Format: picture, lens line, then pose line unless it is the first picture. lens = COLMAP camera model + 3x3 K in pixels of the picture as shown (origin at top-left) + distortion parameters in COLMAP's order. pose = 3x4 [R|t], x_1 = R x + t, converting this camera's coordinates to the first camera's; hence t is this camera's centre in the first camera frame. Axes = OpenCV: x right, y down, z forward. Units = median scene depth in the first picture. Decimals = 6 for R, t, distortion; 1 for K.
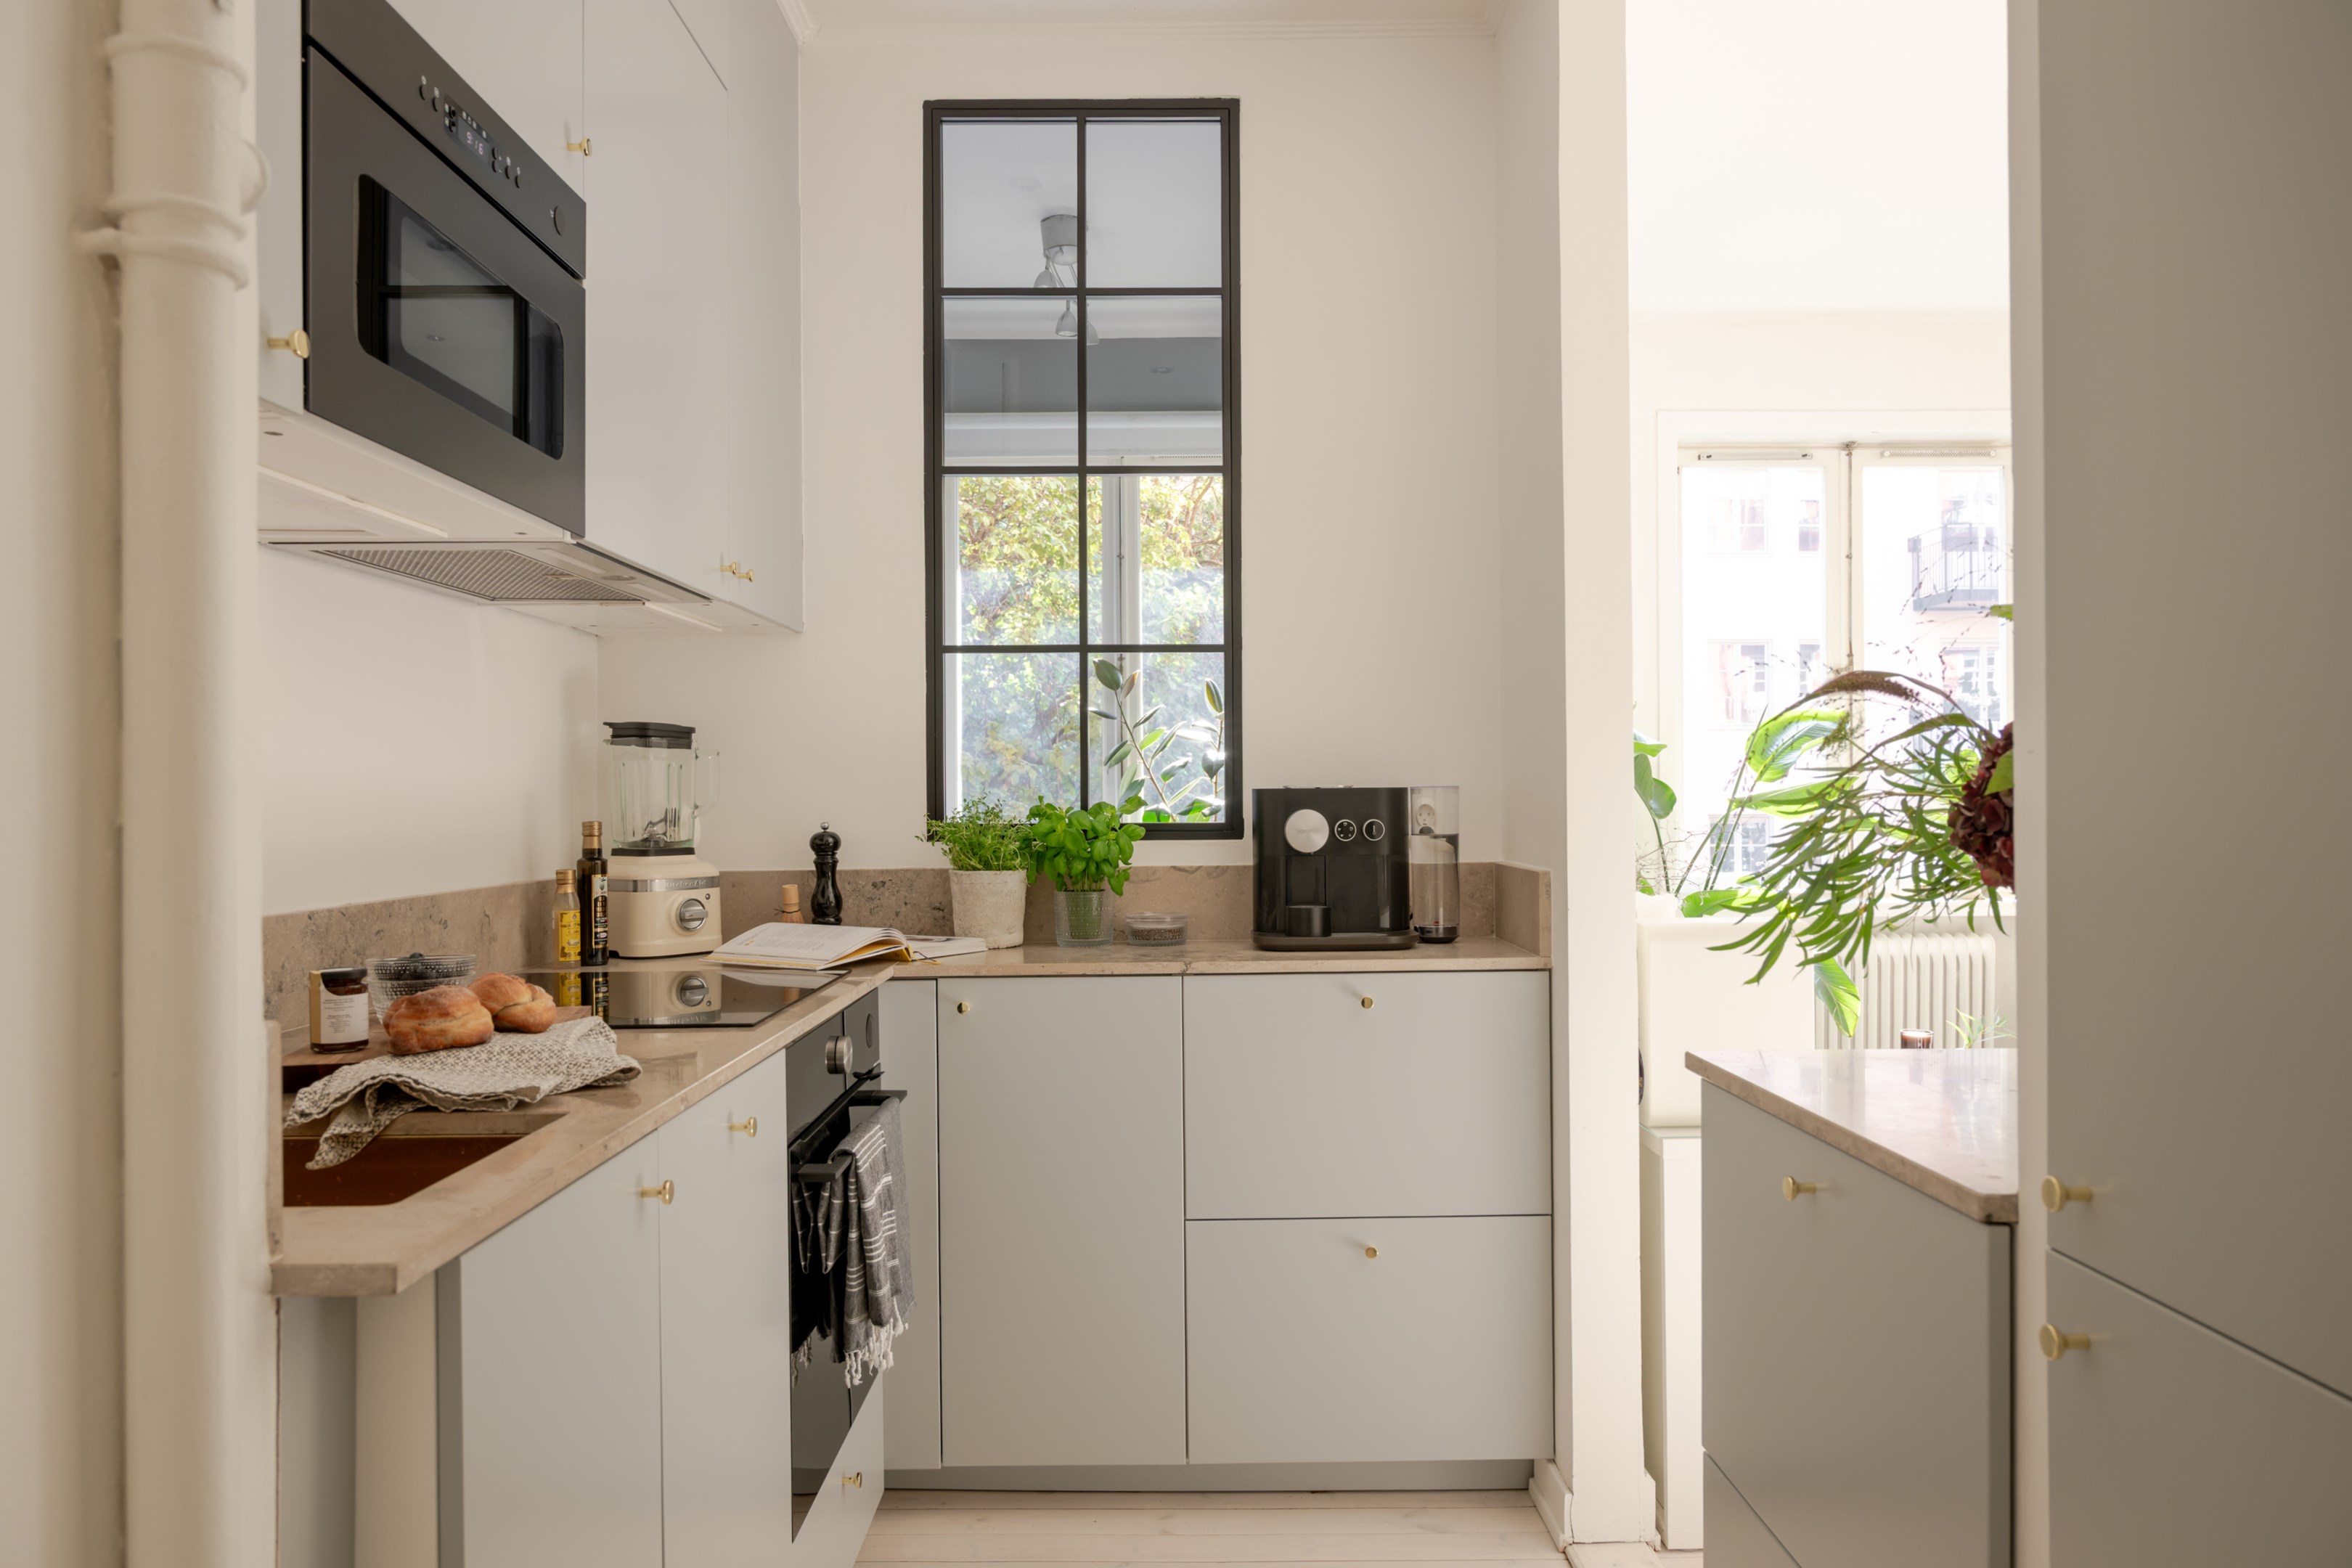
lens RADIAL K [[1605.6, 0, 1176.0], [0, 1605.6, 784.0], [0, 0, 1]] dist [-0.003986, 0.002758]
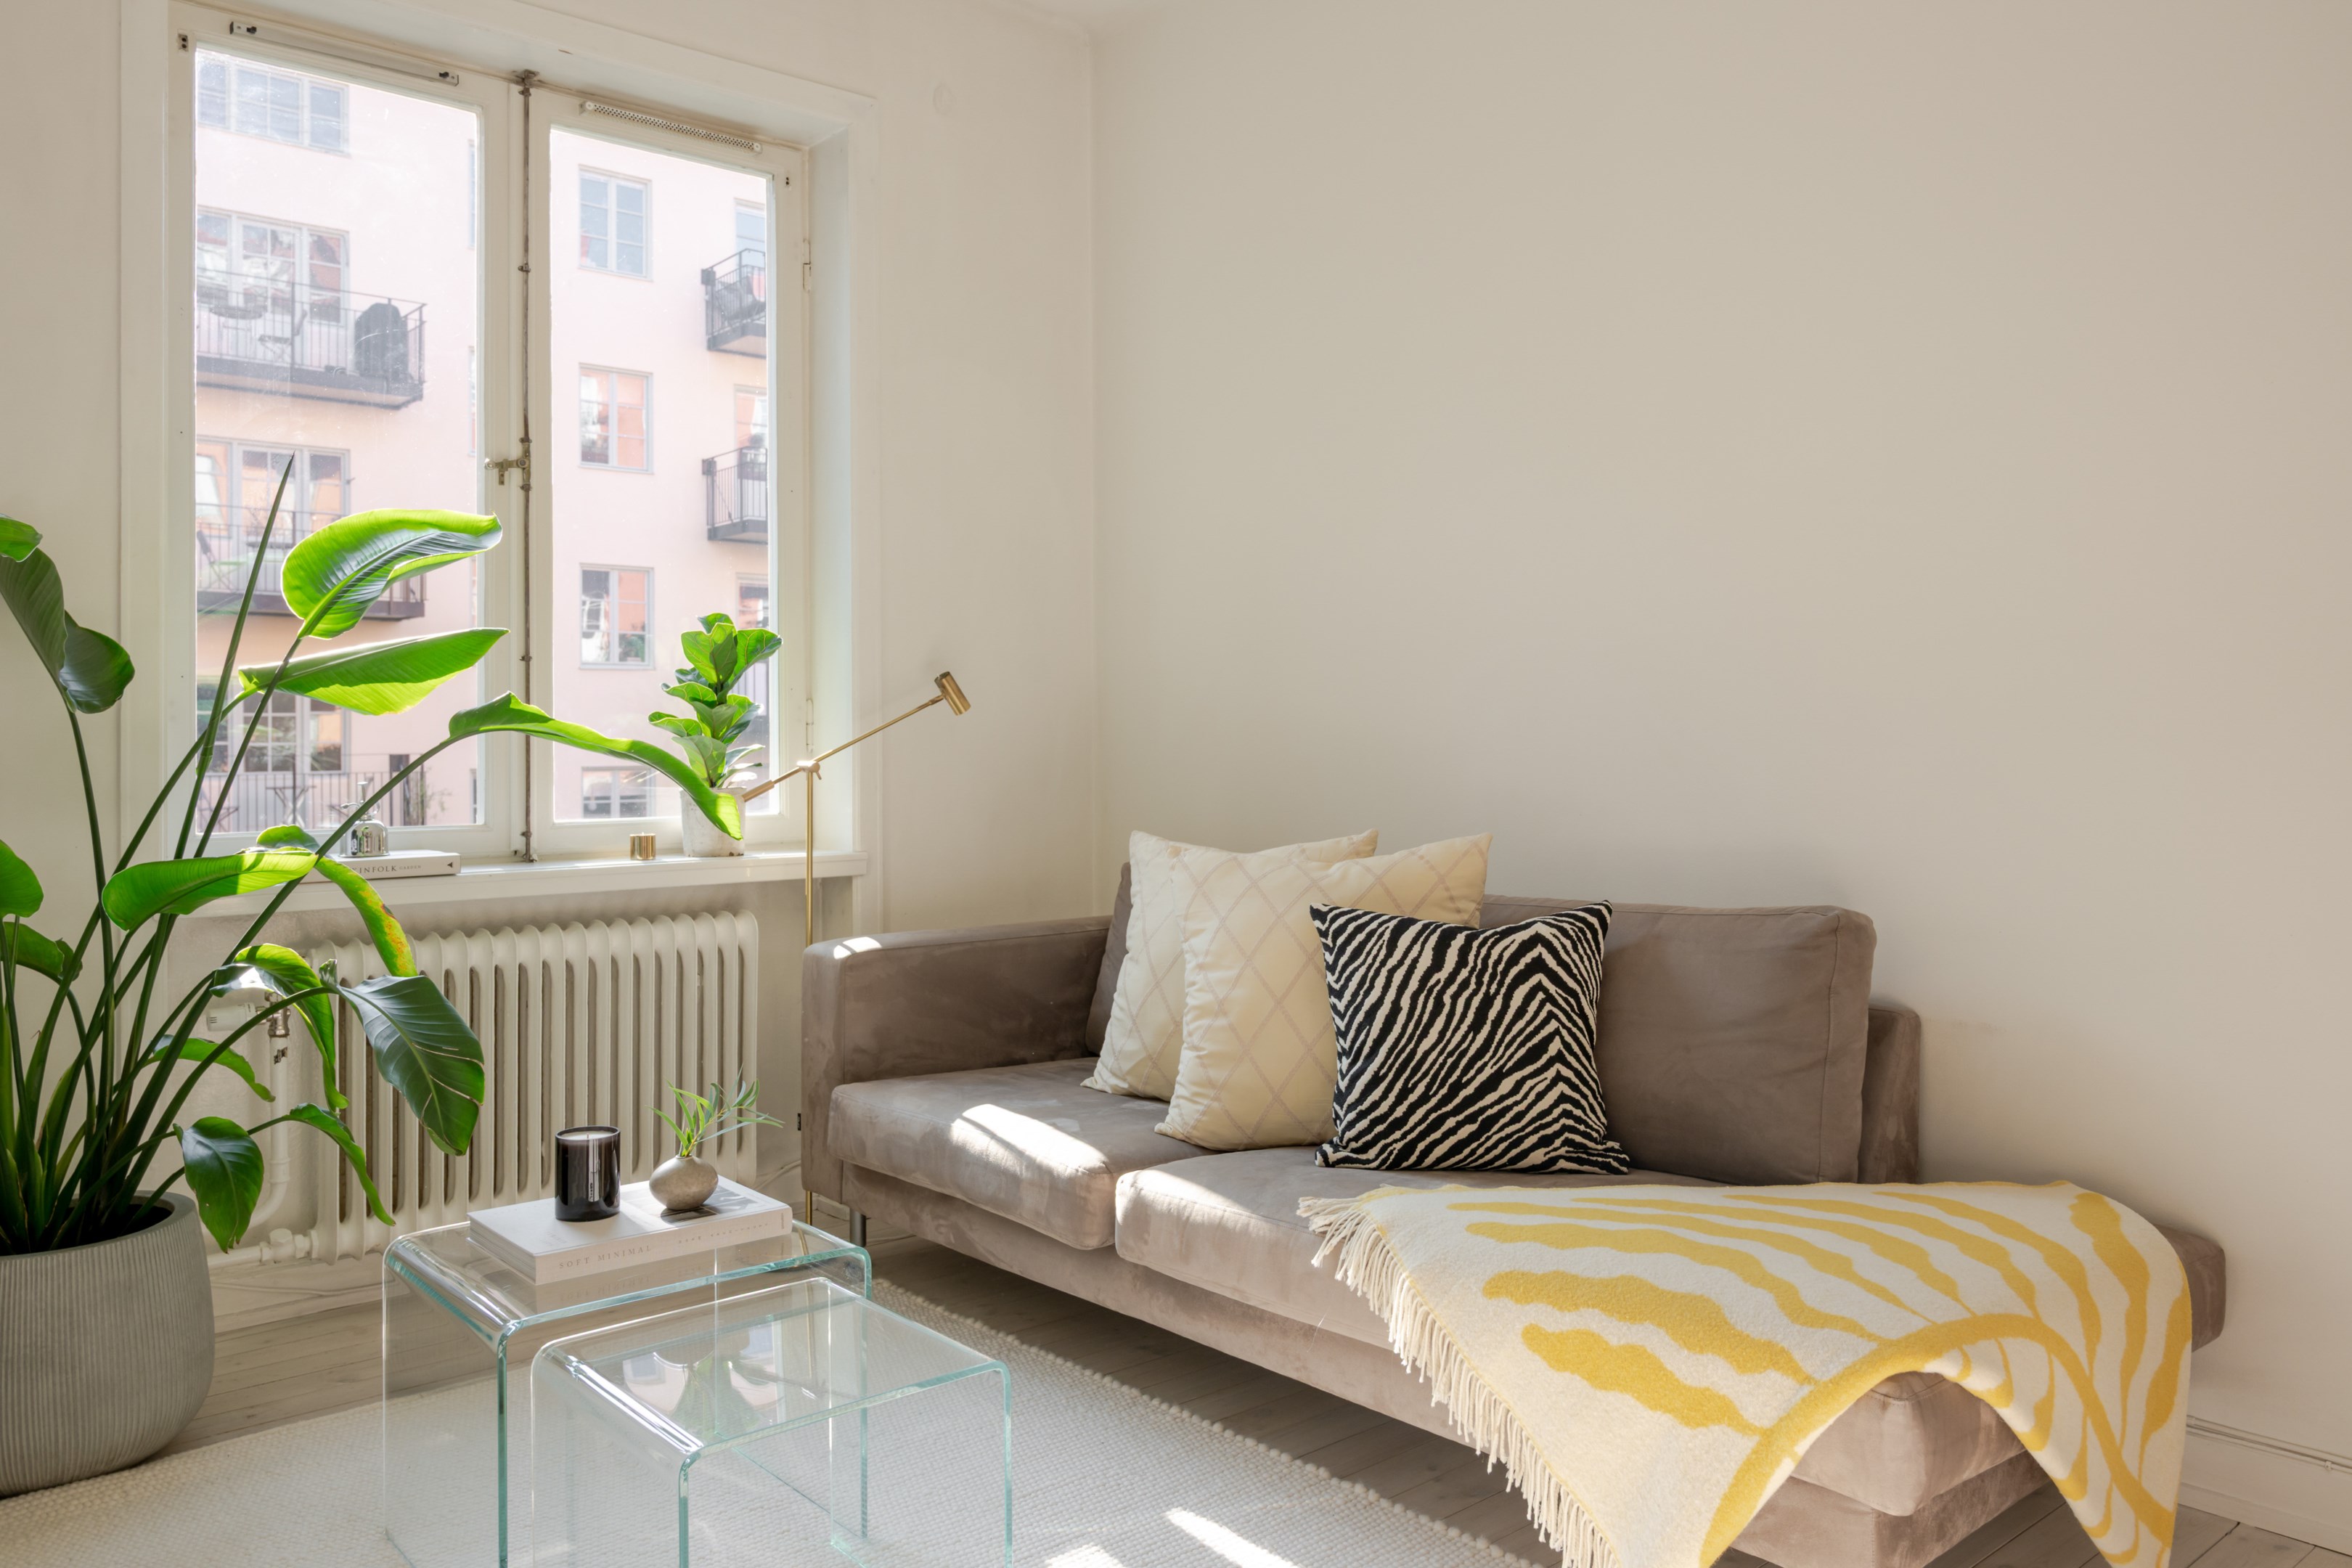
lens RADIAL K [[1719.9, 0, 1199.2], [0, 1719.9, 722.9], [0, 0, 1]] dist [-0.001875, 0.000848]
pose [[0.763608, 0.007794, 0.645633, 0.206214], [0.000405, 0.999921, -0.012550, 0.028690], [-0.645680, 0.009845, 0.763544, 0.372131]]
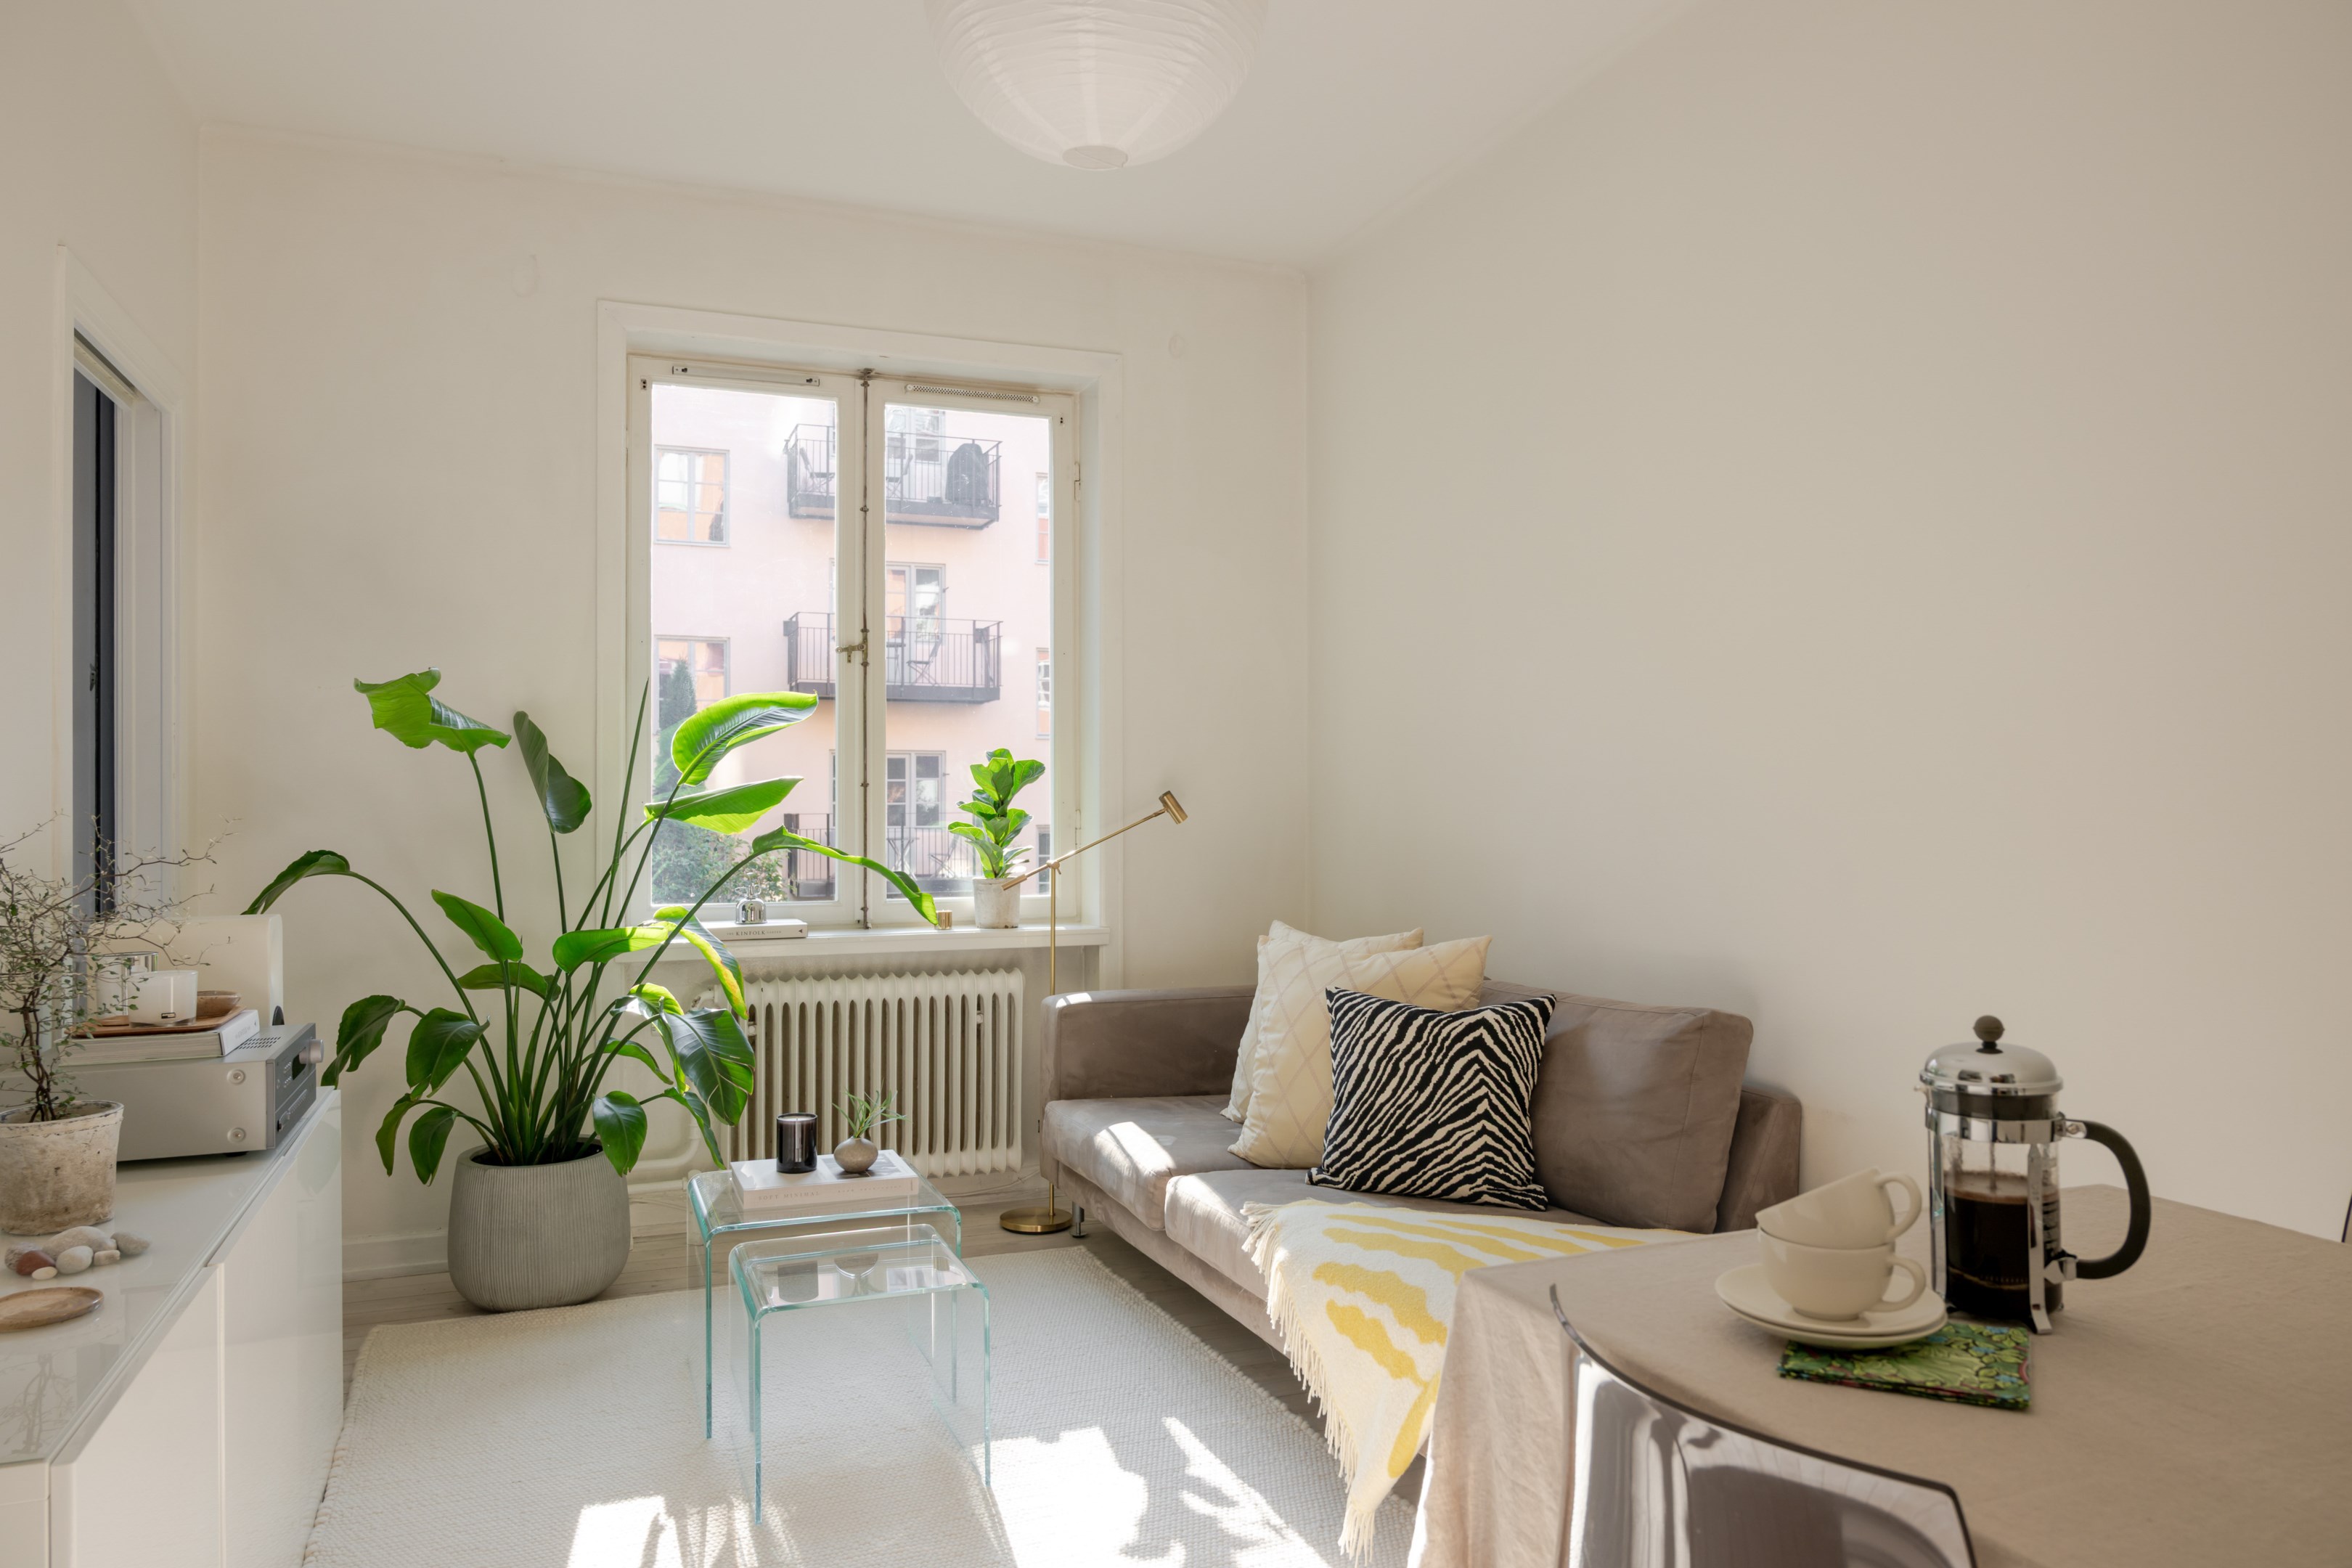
lens RADIAL K [[1605.6, 0, 1176.0], [0, 1605.6, 784.0], [0, 0, 1]] dist [-0.003986, 0.002758]
pose [[0.936873, 0.007460, 0.349591, 0.282252], [-0.005126, 0.999958, -0.007603, 0.002889], [-0.349633, 0.005331, 0.936872, 0.180843]]
